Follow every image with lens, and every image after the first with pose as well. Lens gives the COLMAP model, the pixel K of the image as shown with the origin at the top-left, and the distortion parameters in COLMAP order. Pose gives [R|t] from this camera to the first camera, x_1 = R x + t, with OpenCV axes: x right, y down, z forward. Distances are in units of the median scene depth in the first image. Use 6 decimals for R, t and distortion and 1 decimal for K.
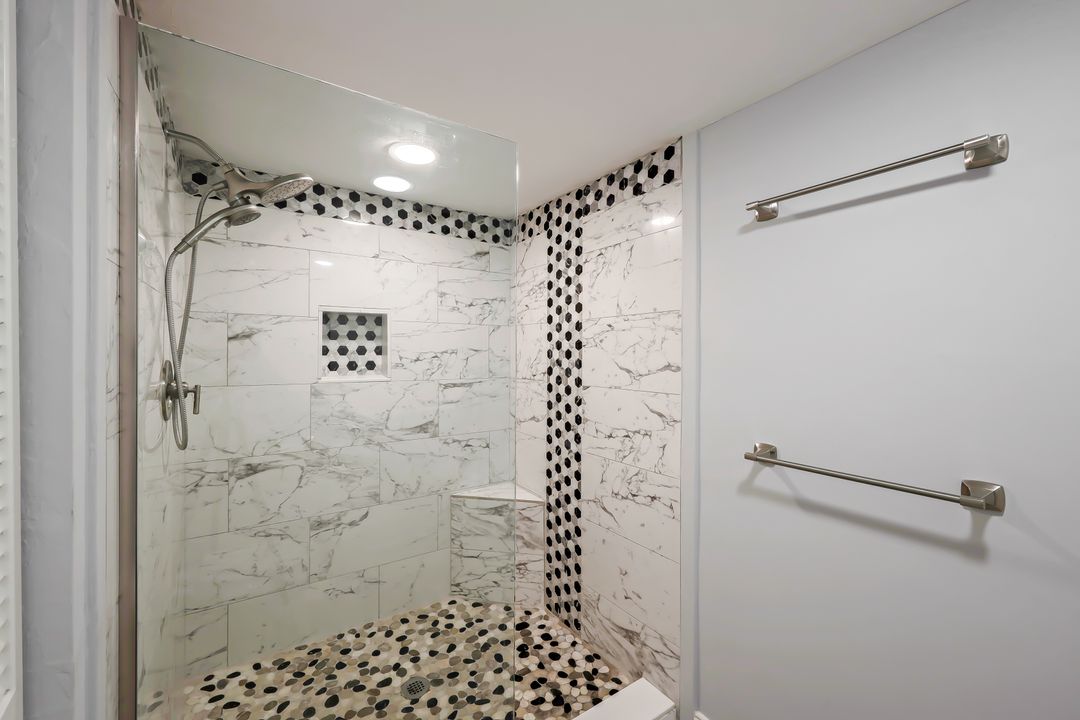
lens RADIAL K [[437.4, 0, 540.1], [0, 437.4, 354.9], [0, 0, 1]] dist [-0.002889, 0.000040]
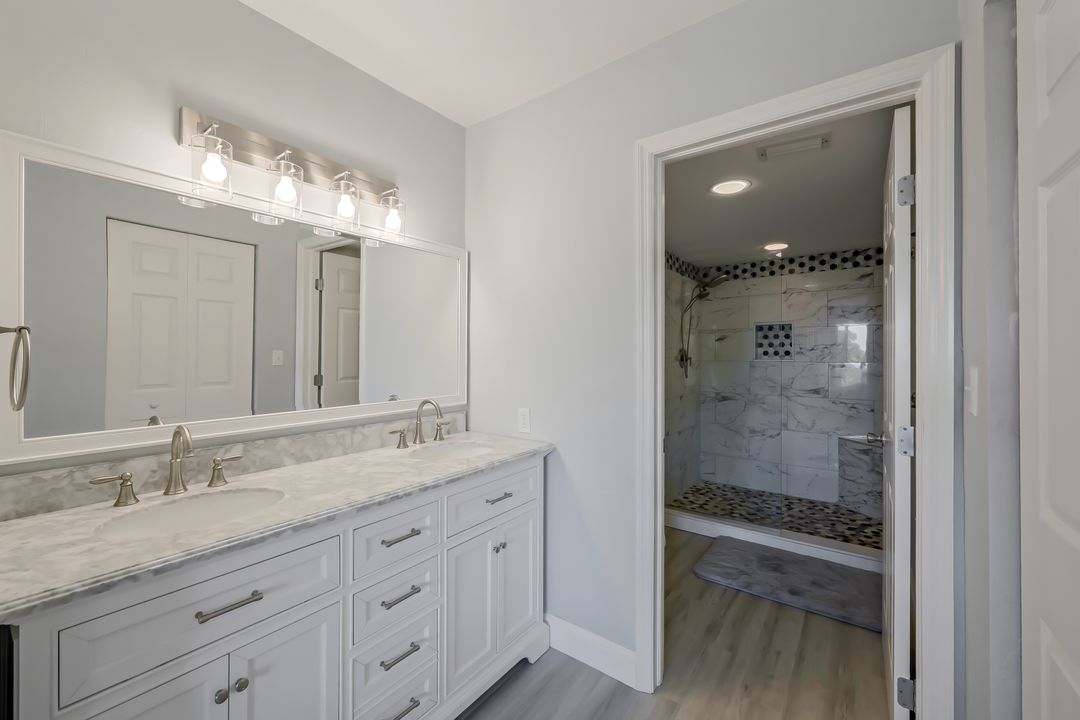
lens RADIAL K [[437.4, 0, 540.2], [0, 437.4, 354.6], [0, 0, 1]] dist [-0.002889, 0.000040]
pose [[0.337172, -0.002383, -0.941440, 0.981788], [-0.002876, 0.999990, -0.003561, 0.041431], [0.941439, 0.003909, 0.337161, -0.560513]]
